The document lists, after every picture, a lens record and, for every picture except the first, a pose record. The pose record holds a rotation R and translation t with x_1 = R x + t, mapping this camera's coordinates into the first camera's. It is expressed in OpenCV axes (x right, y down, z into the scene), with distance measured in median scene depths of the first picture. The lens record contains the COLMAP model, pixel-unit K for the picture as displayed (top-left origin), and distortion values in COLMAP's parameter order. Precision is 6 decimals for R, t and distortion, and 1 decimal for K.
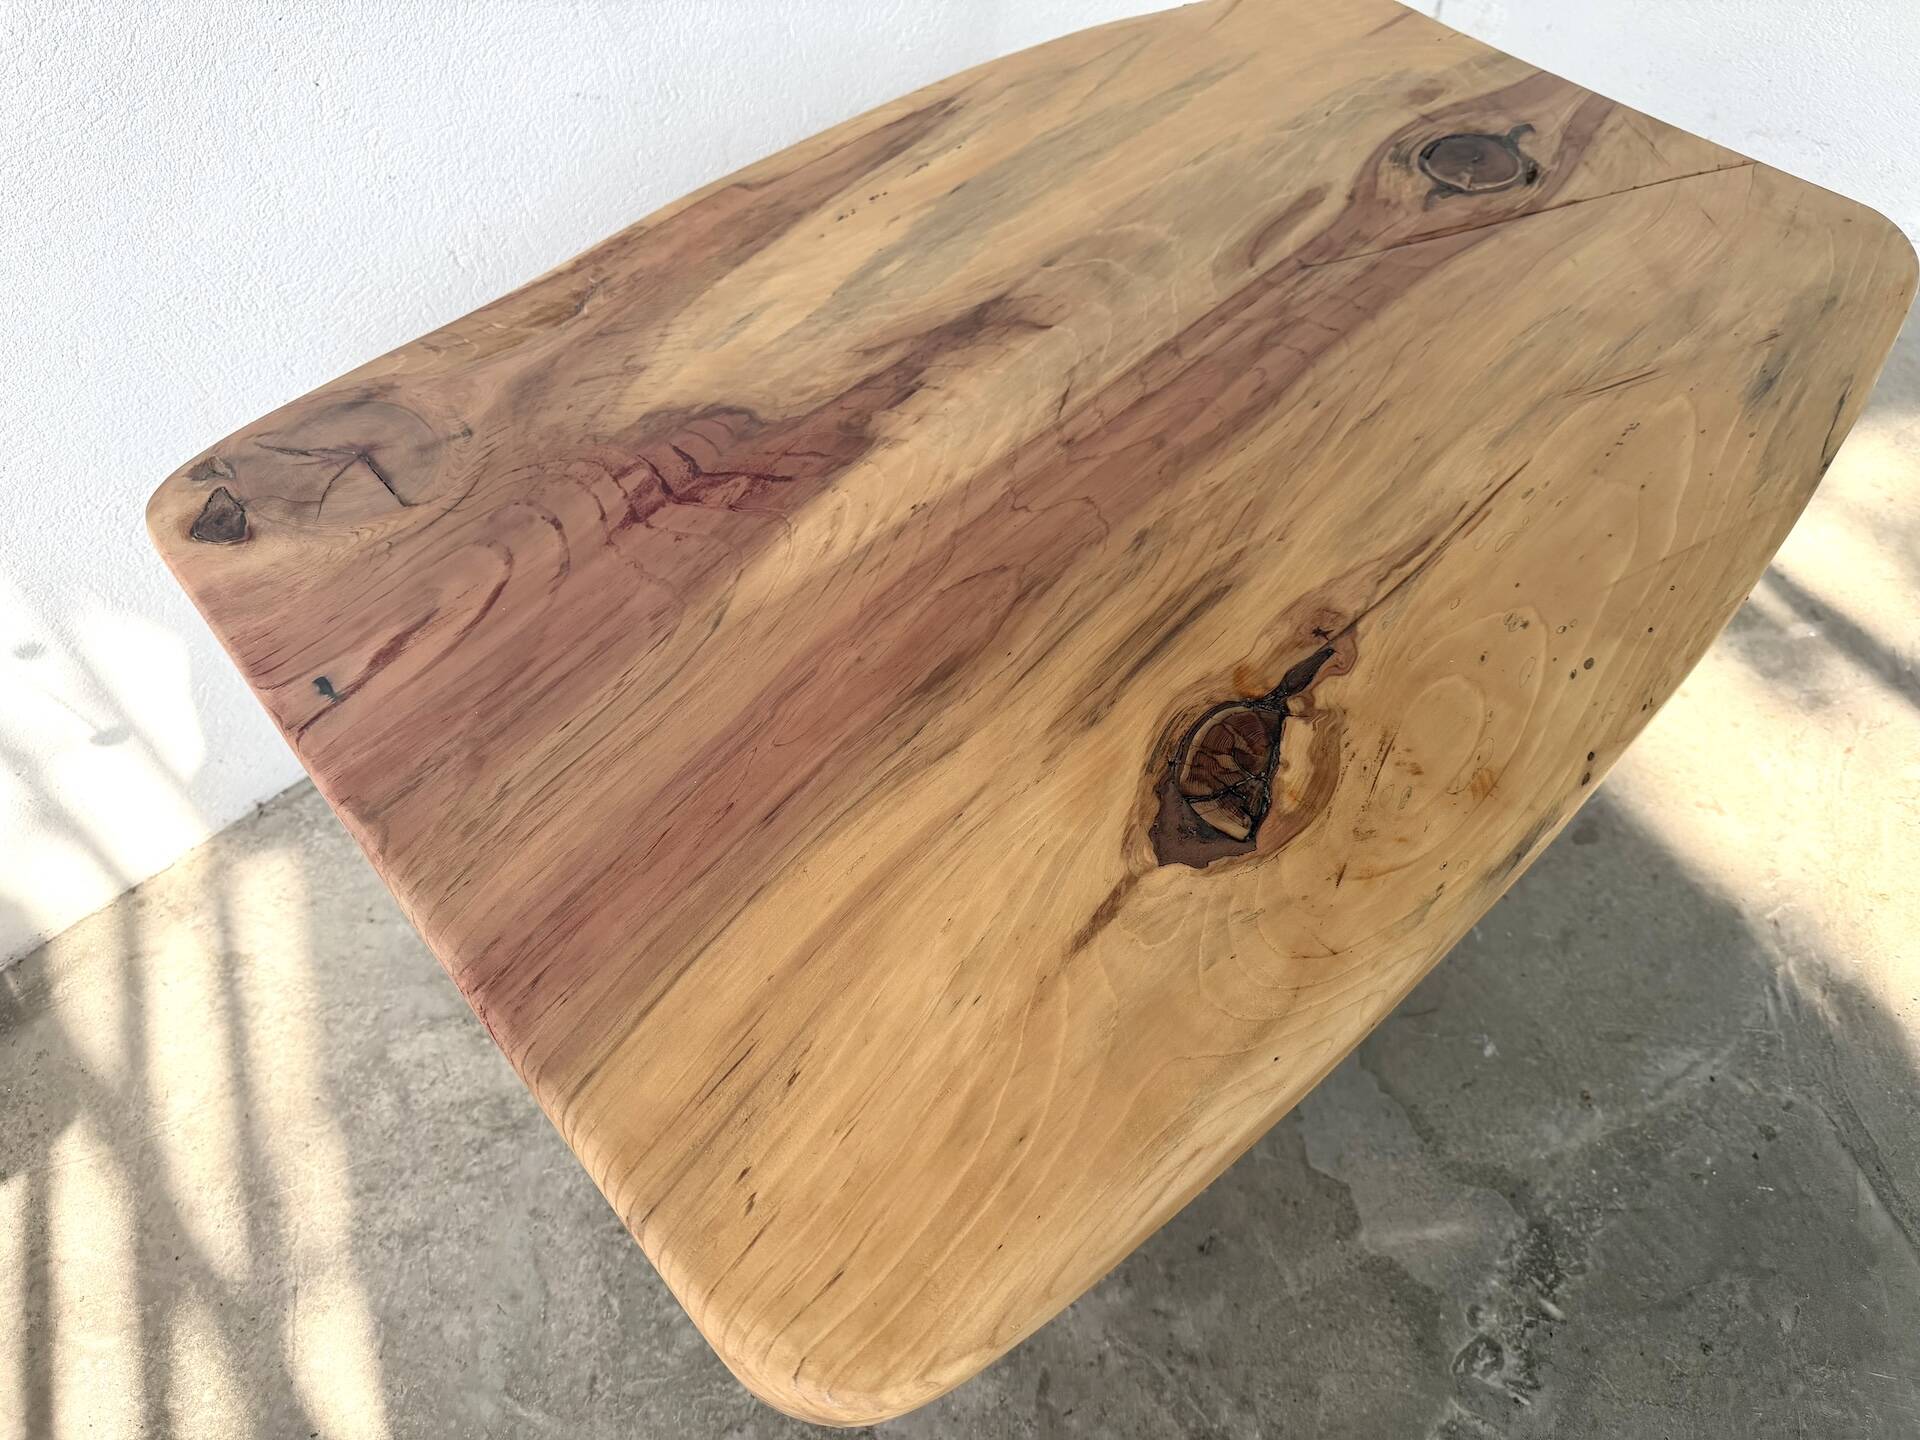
lens RADIAL K [[1378.3, 0, 962.0], [0, 1378.3, 722.4], [0, 0, 1]] dist [0.007373, -0.024122]
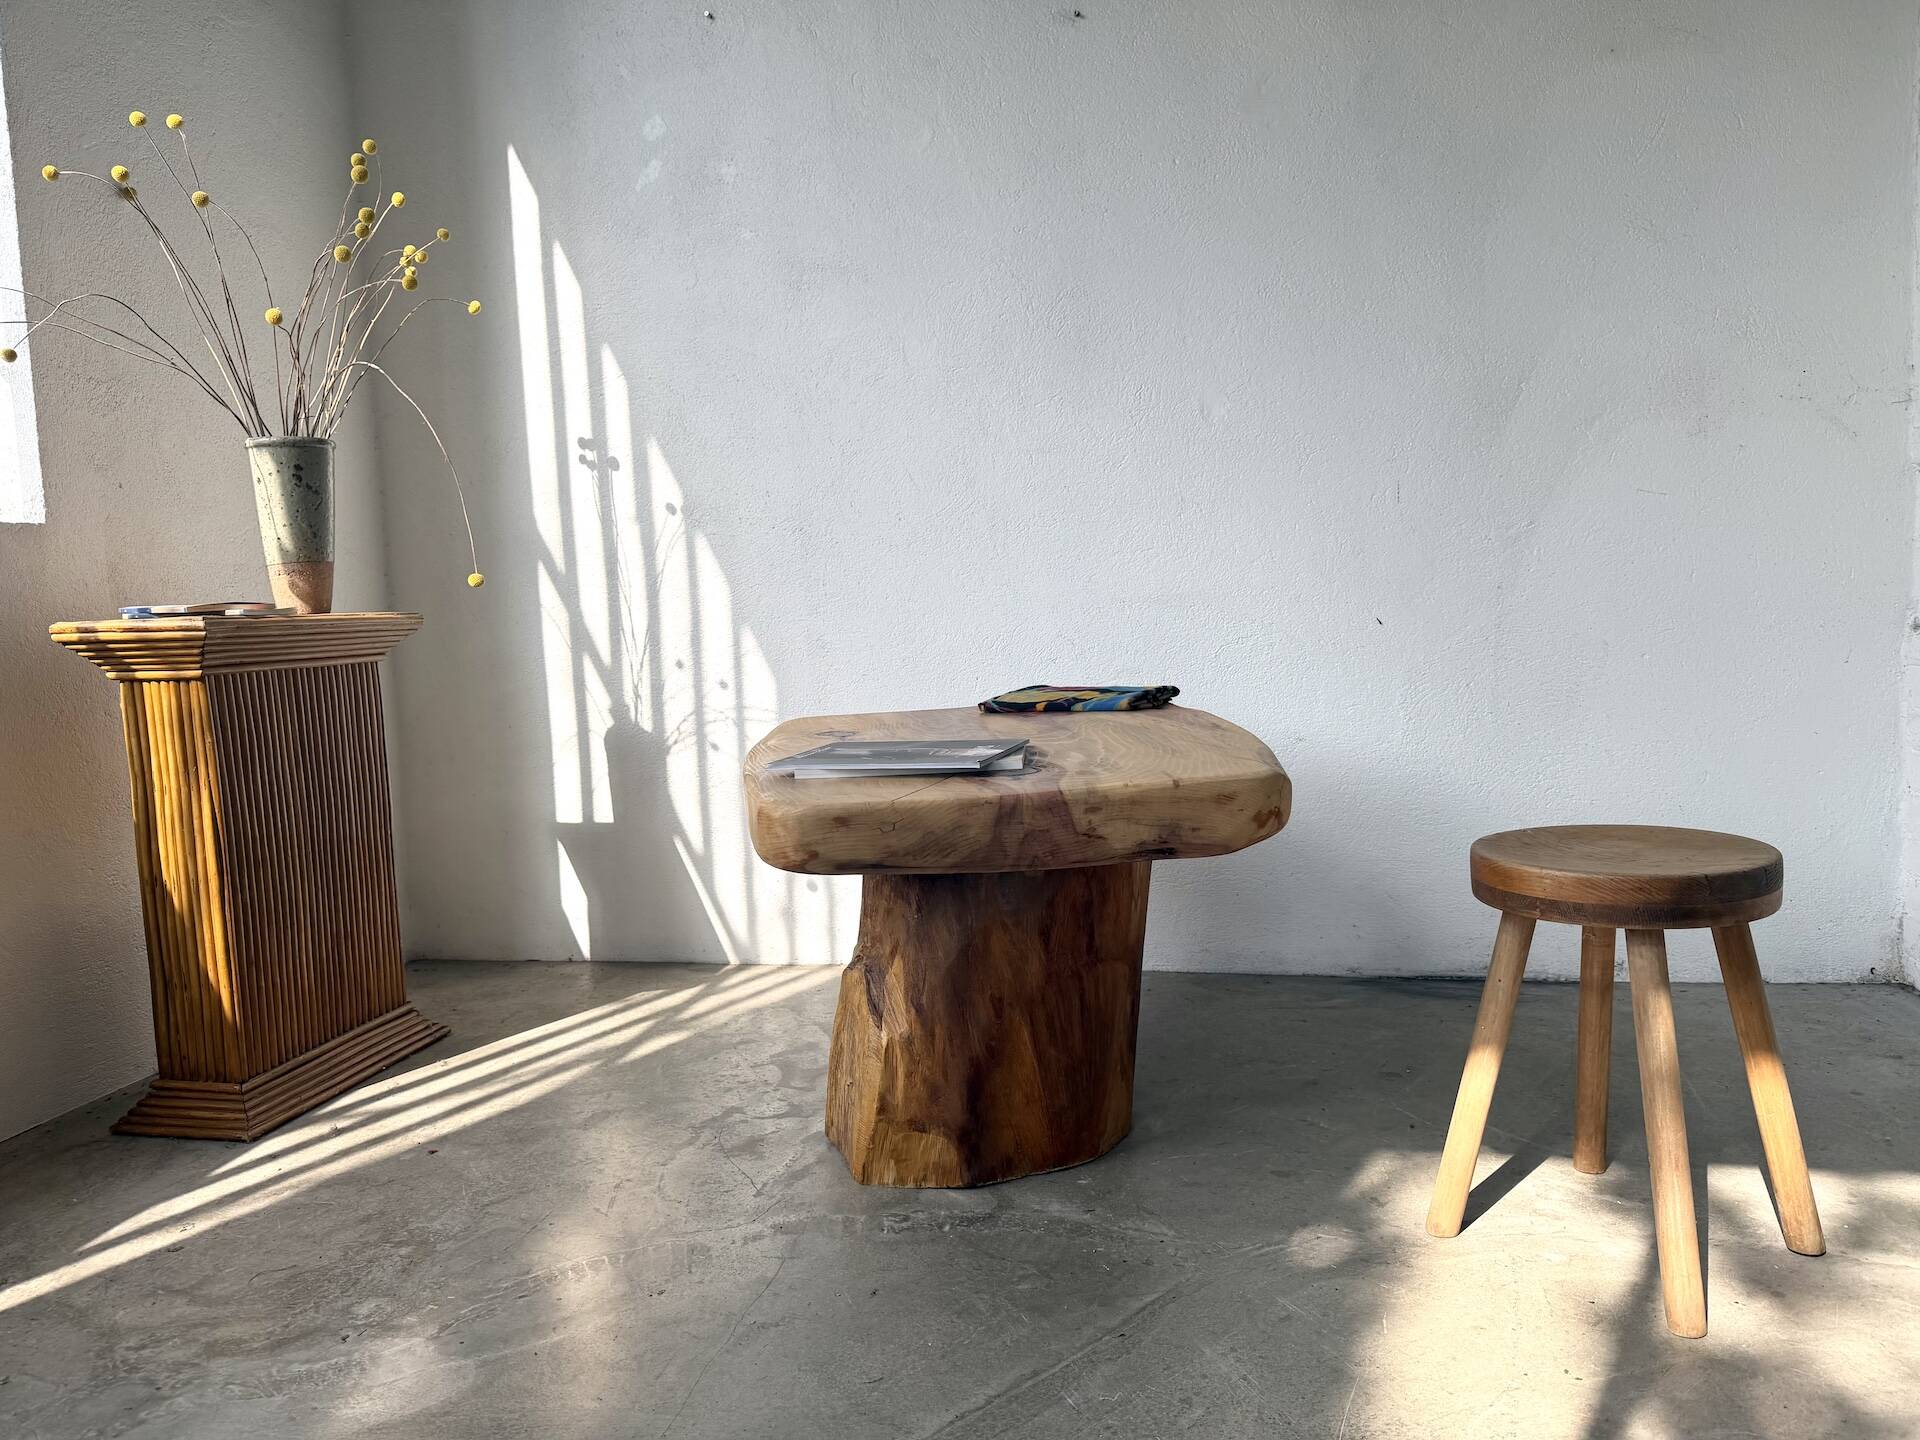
lens RADIAL K [[1337.6, 0, 964.7], [0, 1337.6, 716.0], [0, 0, 1]] dist [0.112285, -0.157724]
pose [[0.555966, 0.061386, -0.828935, 1.715761], [-0.633928, 0.676346, -0.375089, 0.602465], [0.537621, 0.734022, 0.414940, -0.081374]]
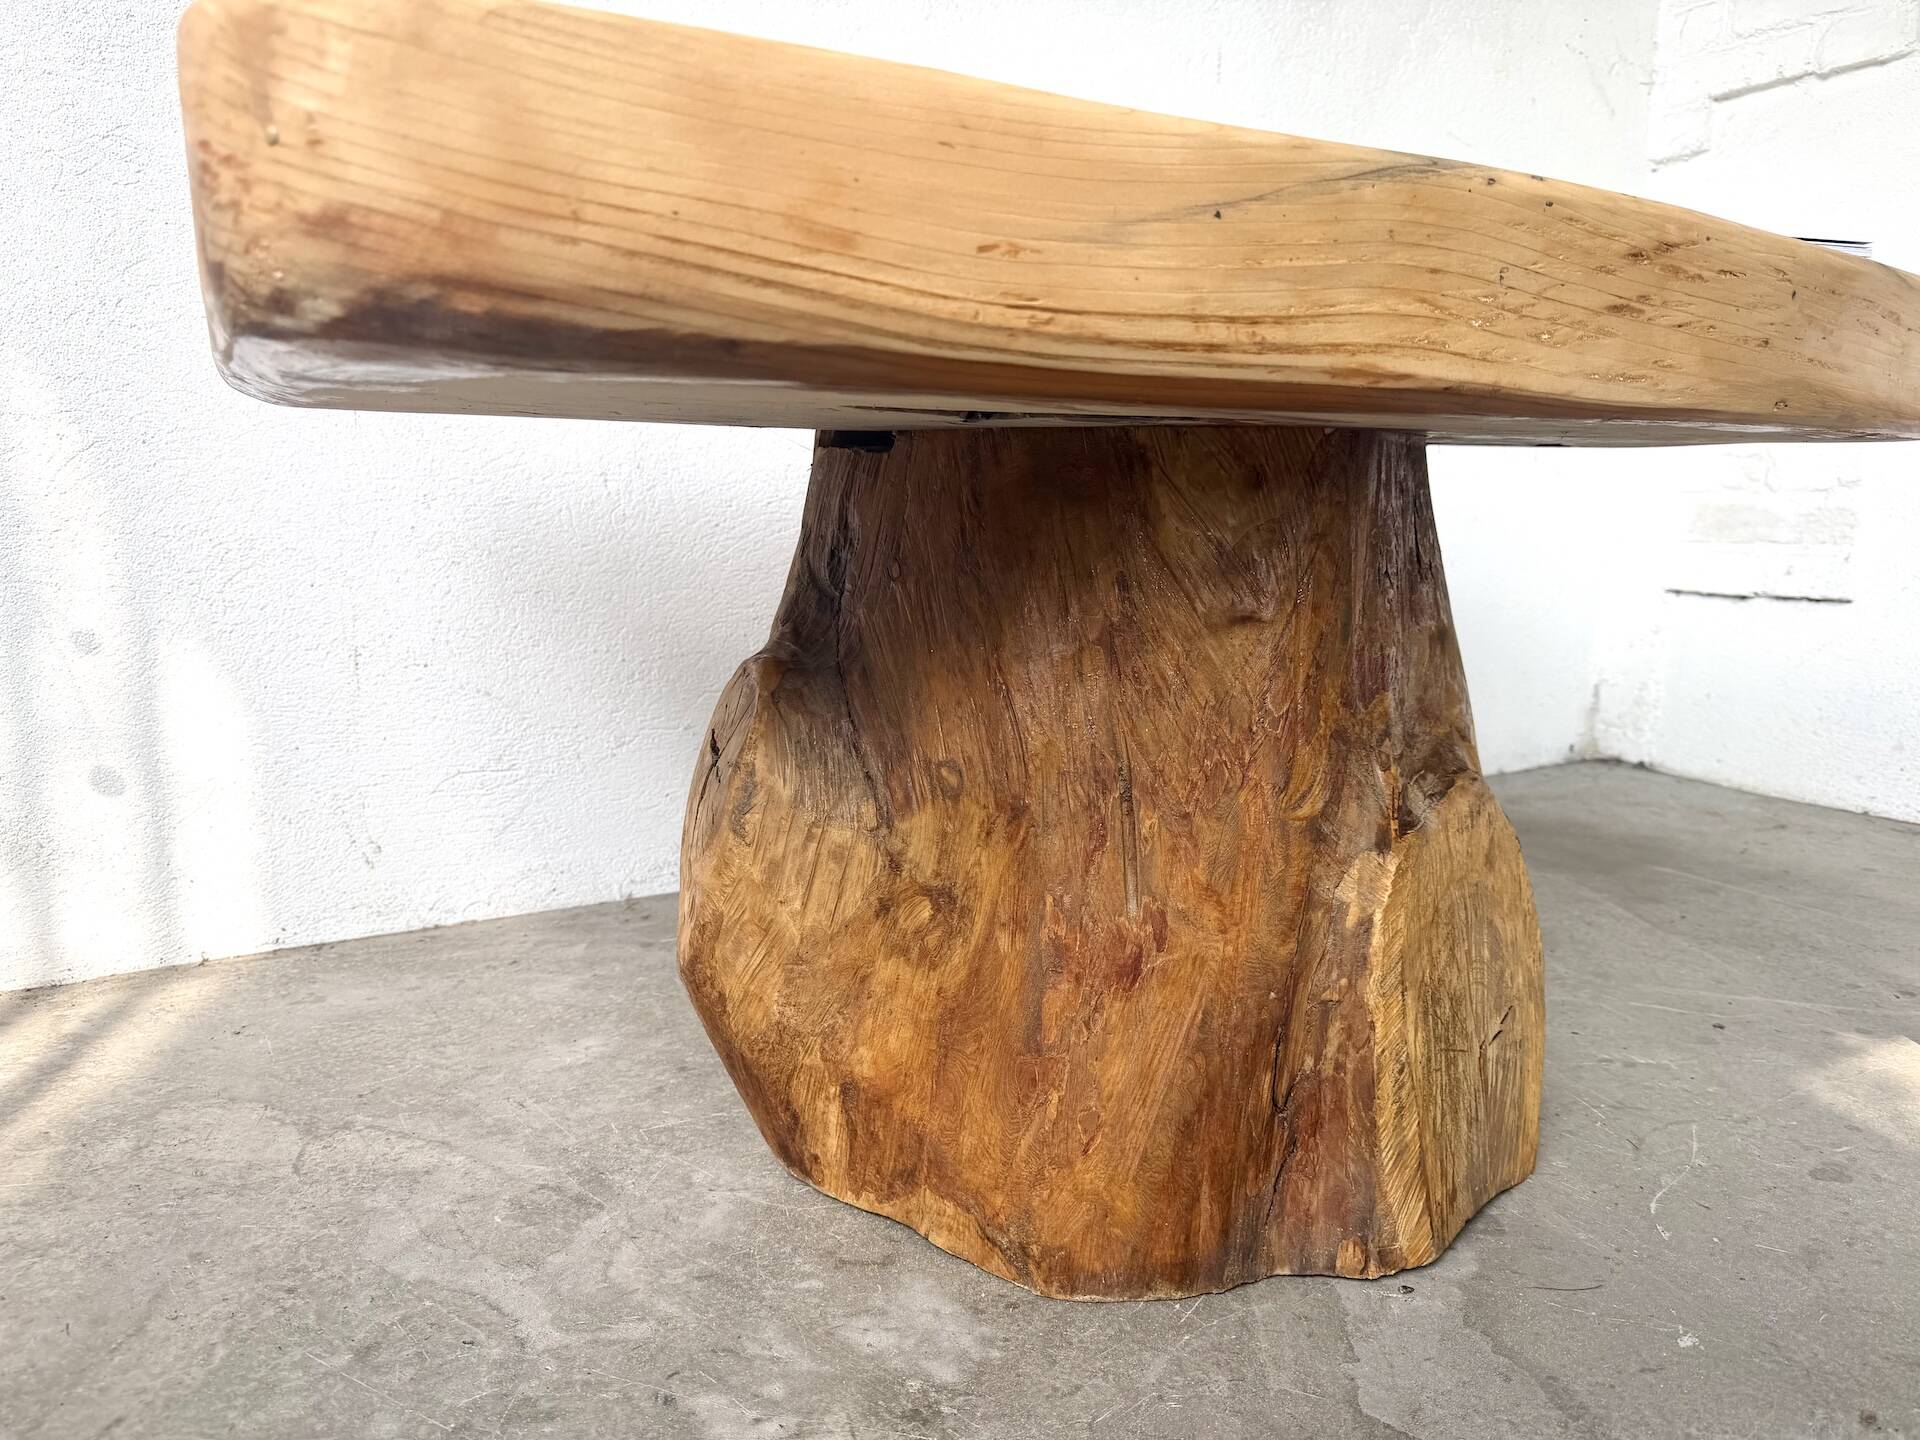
lens RADIAL K [[1364.6, 0, 954.4], [0, 1364.6, 729.5], [0, 0, 1]] dist [0.040602, -0.062595]
pose [[0.972798, 0.070205, -0.220759, 0.205354], [-0.199451, 0.738536, -0.644038, 0.555971], [0.117824, 0.670549, 0.732449, 0.378799]]
